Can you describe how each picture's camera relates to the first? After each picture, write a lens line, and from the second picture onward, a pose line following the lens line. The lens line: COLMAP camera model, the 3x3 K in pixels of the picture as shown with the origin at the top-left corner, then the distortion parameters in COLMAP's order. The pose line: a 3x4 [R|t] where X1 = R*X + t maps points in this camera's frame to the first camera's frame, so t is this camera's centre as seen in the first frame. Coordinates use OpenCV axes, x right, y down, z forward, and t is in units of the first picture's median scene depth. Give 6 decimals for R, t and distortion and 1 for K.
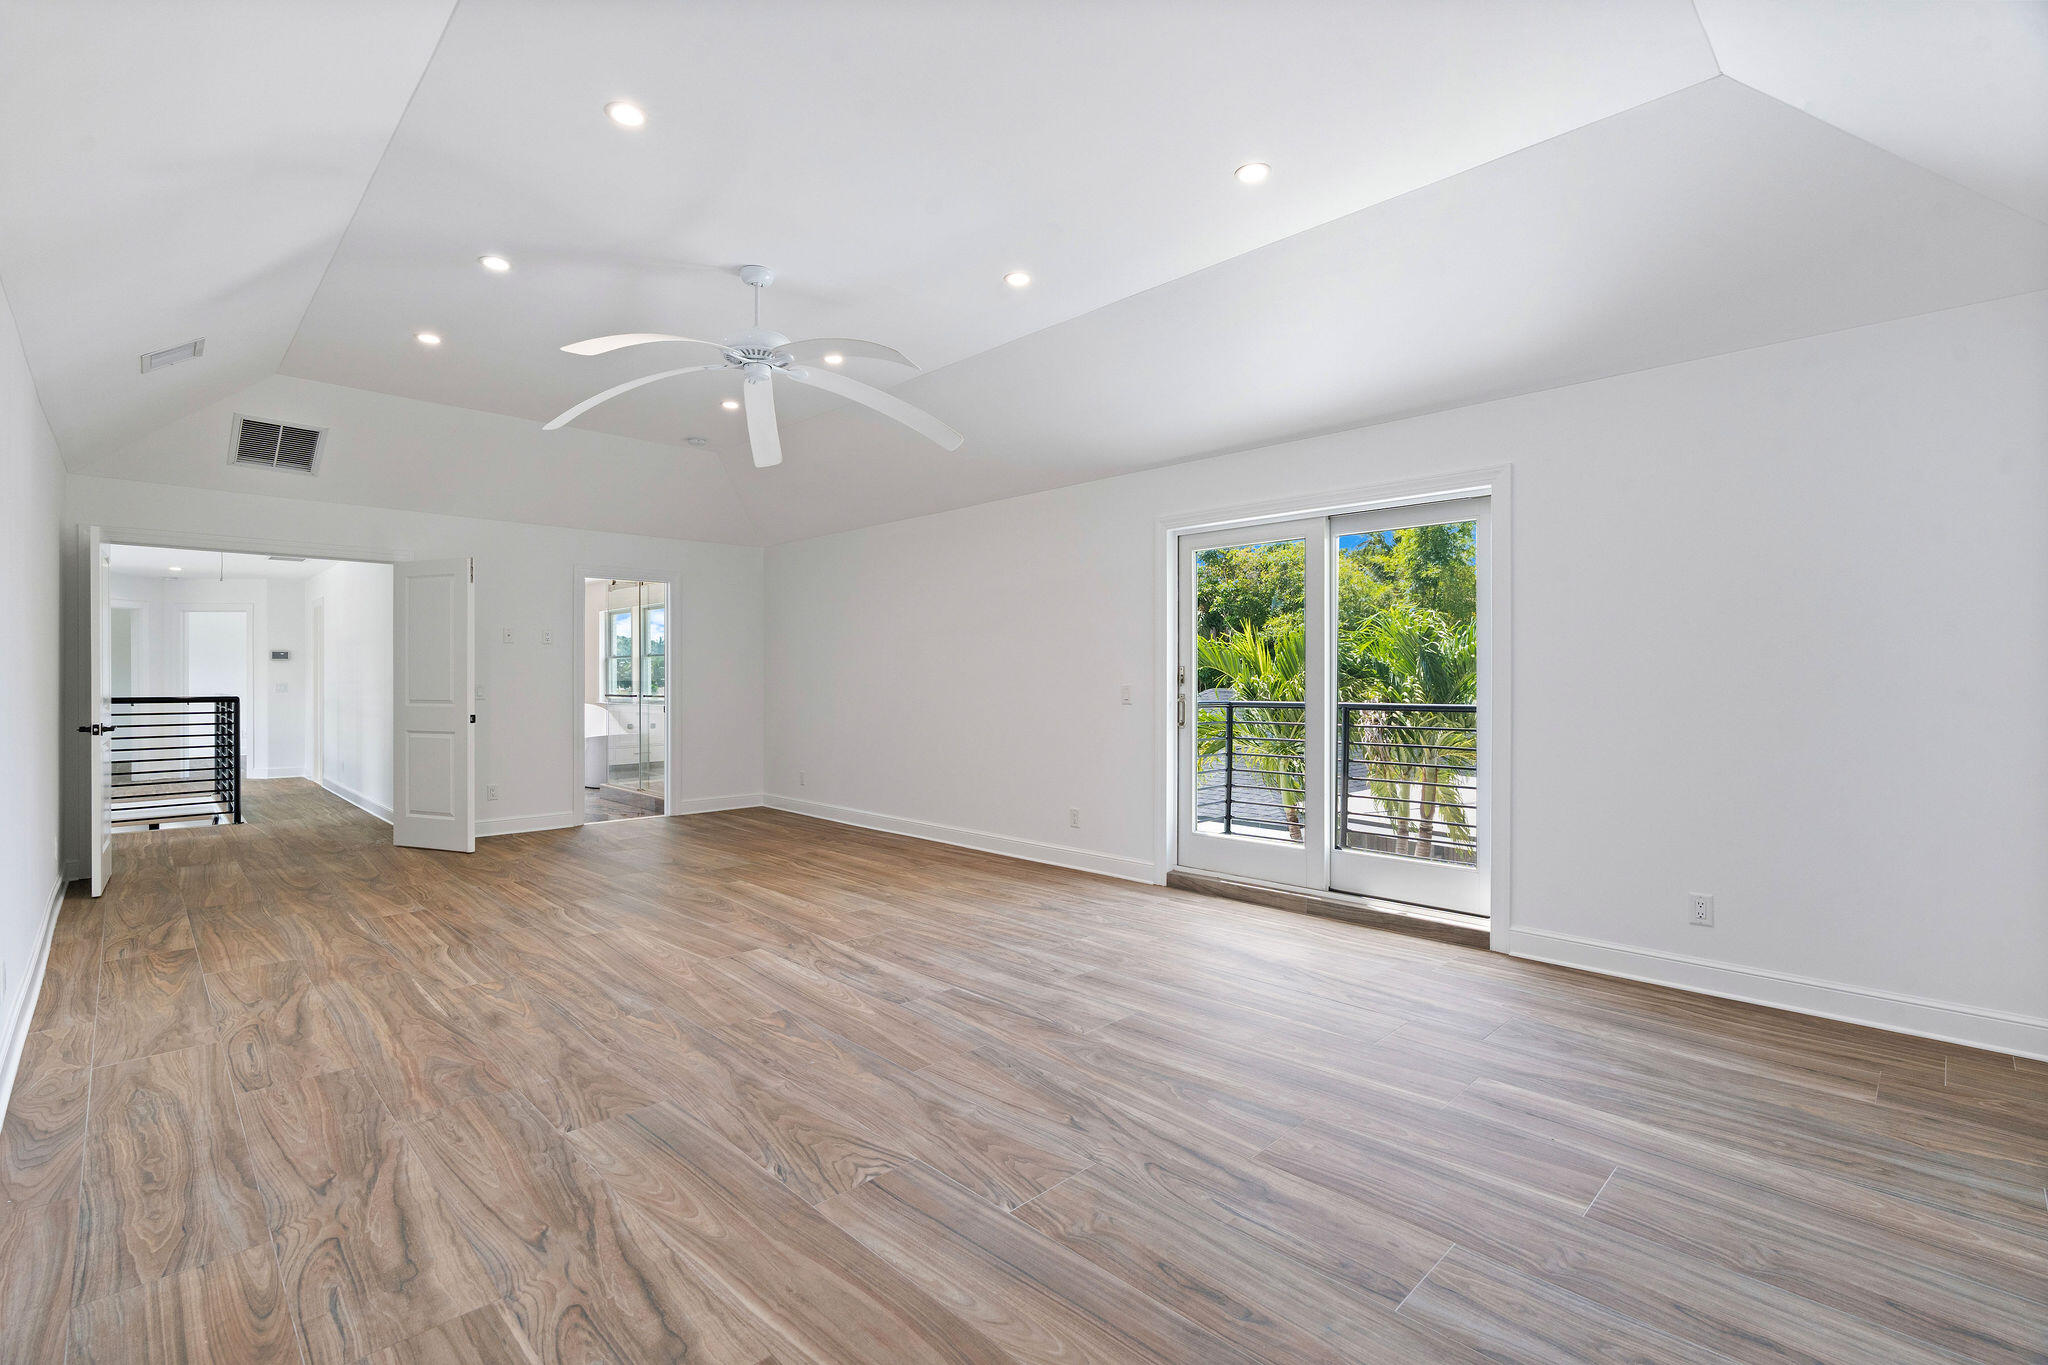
lens RADIAL K [[942.9, 0, 1012.5], [0, 942.9, 691.1], [0, 0, 1]] dist [-0.006118, 0.003205]
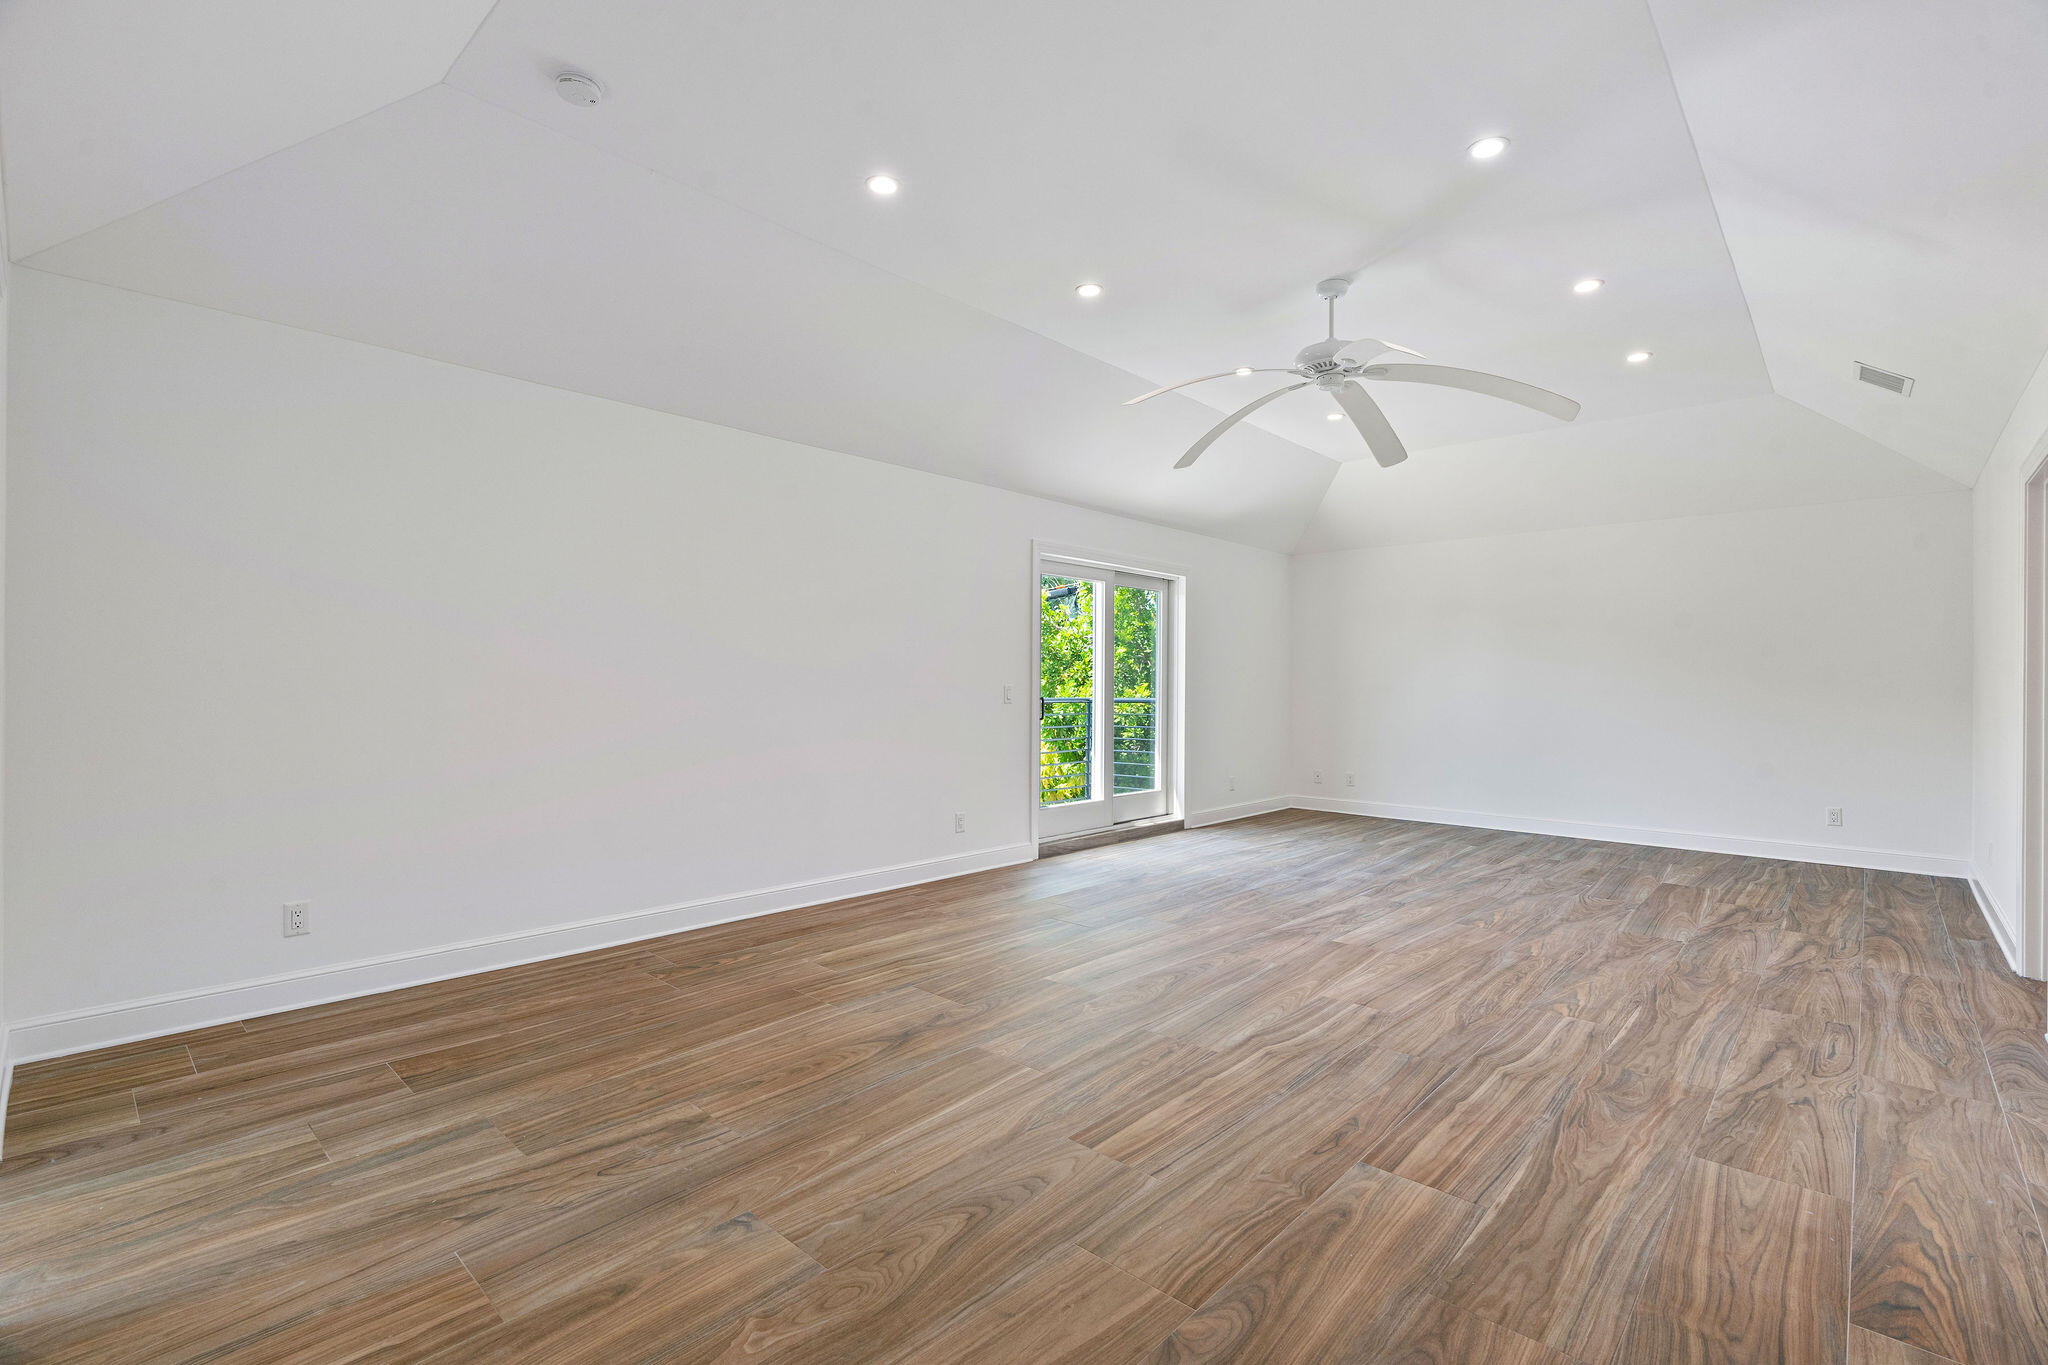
lens RADIAL K [[942.9, 0, 1031.9], [0, 942.9, 678.4], [0, 0, 1]] dist [-0.006118, 0.003205]
pose [[-0.085077, 0.006403, 0.996354, -1.517189], [0.005322, 0.999968, -0.005972, -0.012134], [-0.996360, 0.004794, -0.085109, 1.686687]]
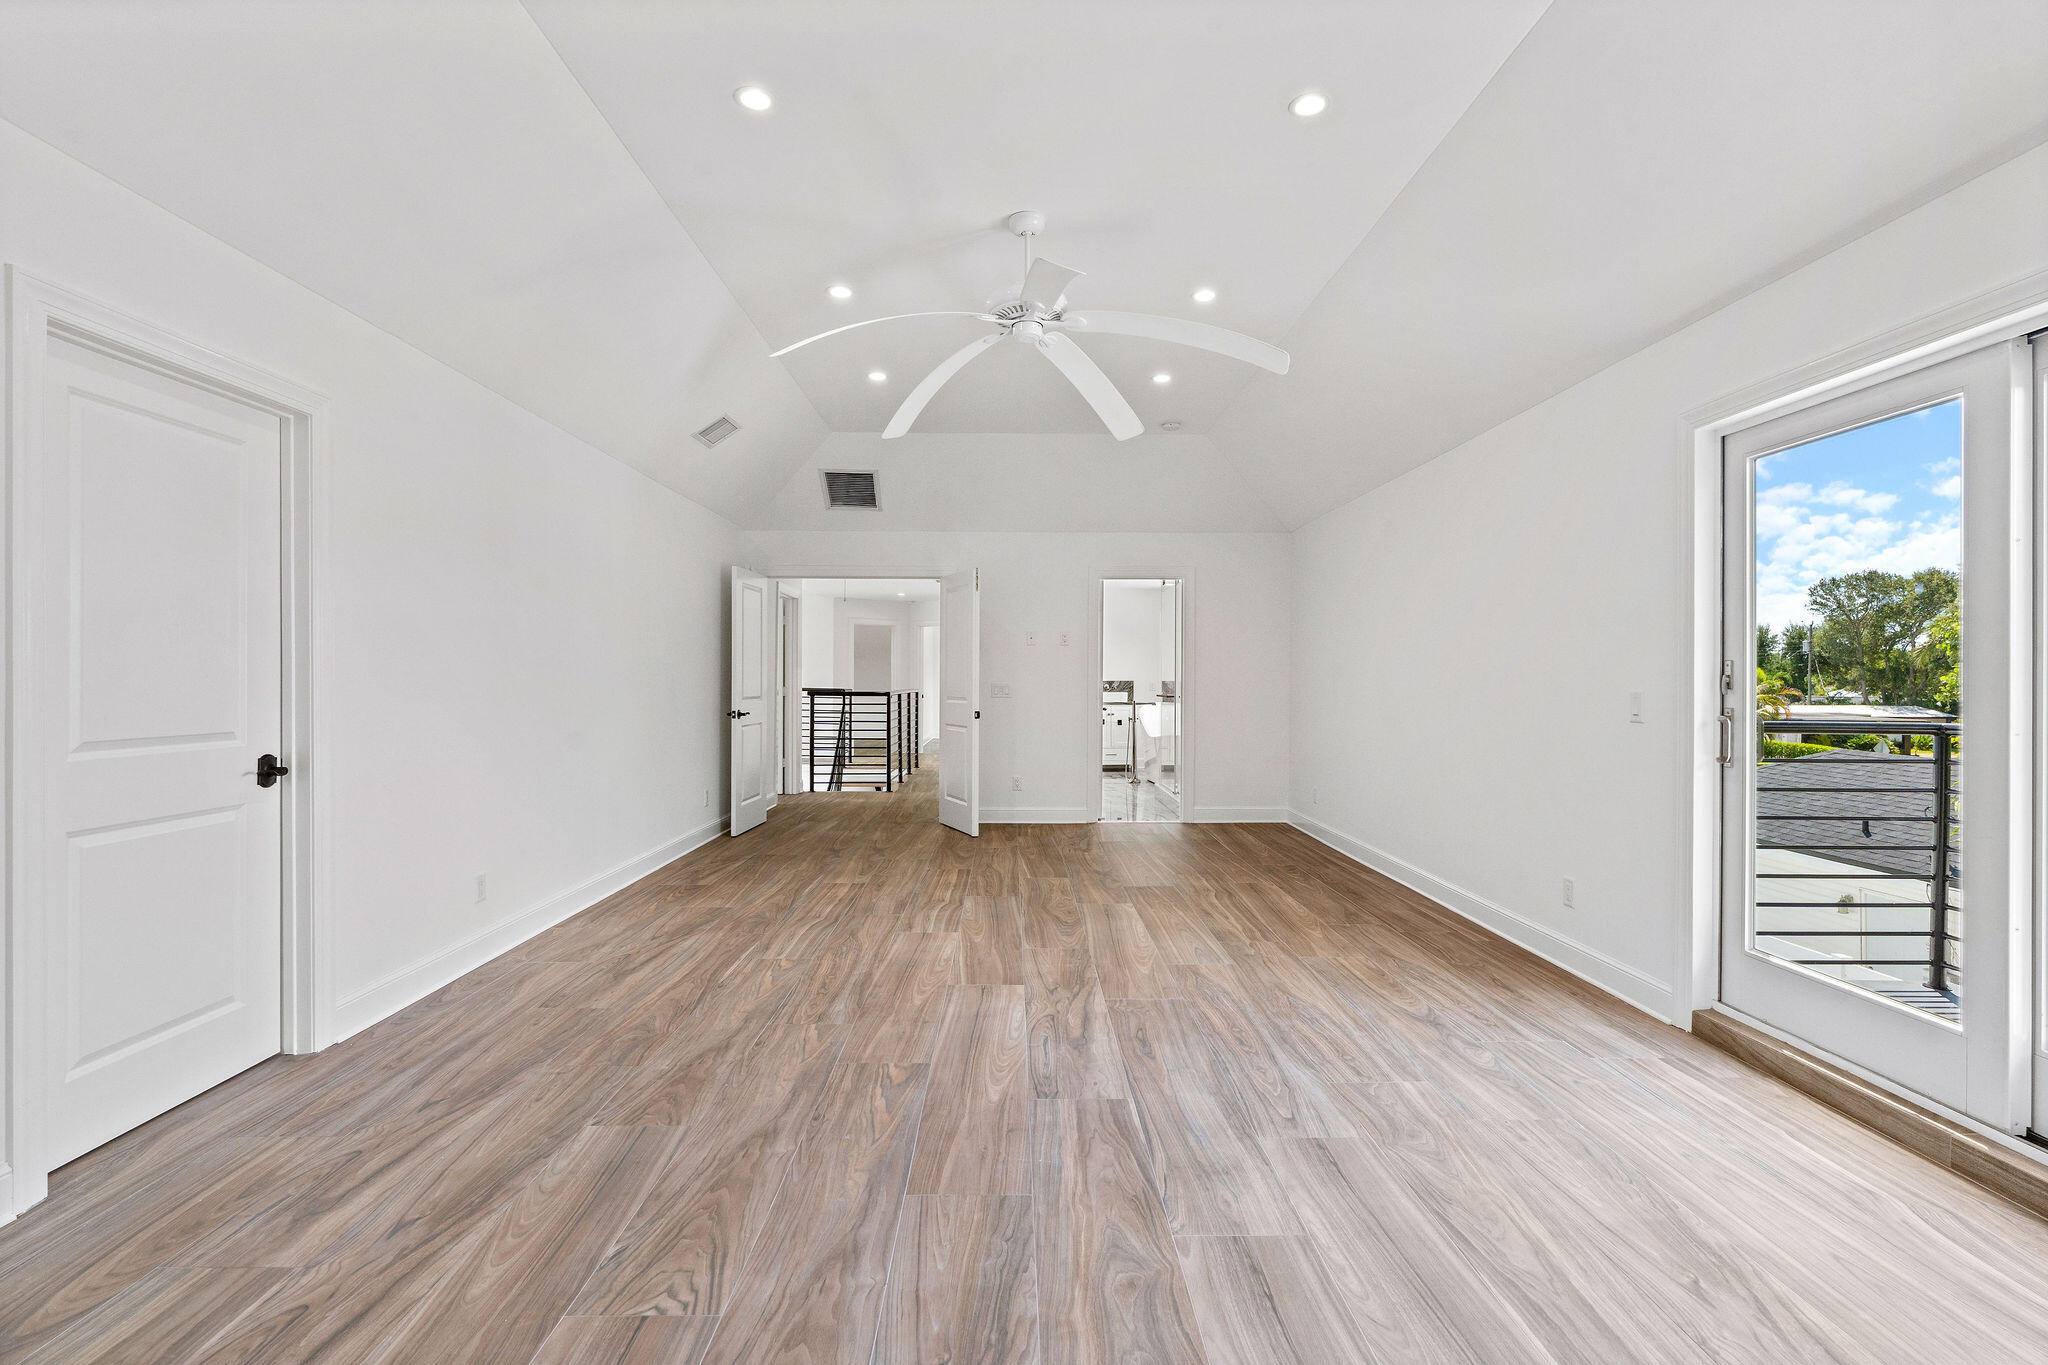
lens RADIAL K [[942.9, 0, 995.5], [0, 942.9, 695.1], [0, 0, 1]] dist [-0.006118, 0.003205]
pose [[0.716641, 0.014390, -0.697293, 0.389860], [-0.011177, 0.999896, 0.009147, -0.007973], [0.697352, 0.001239, 0.716727, 0.412441]]
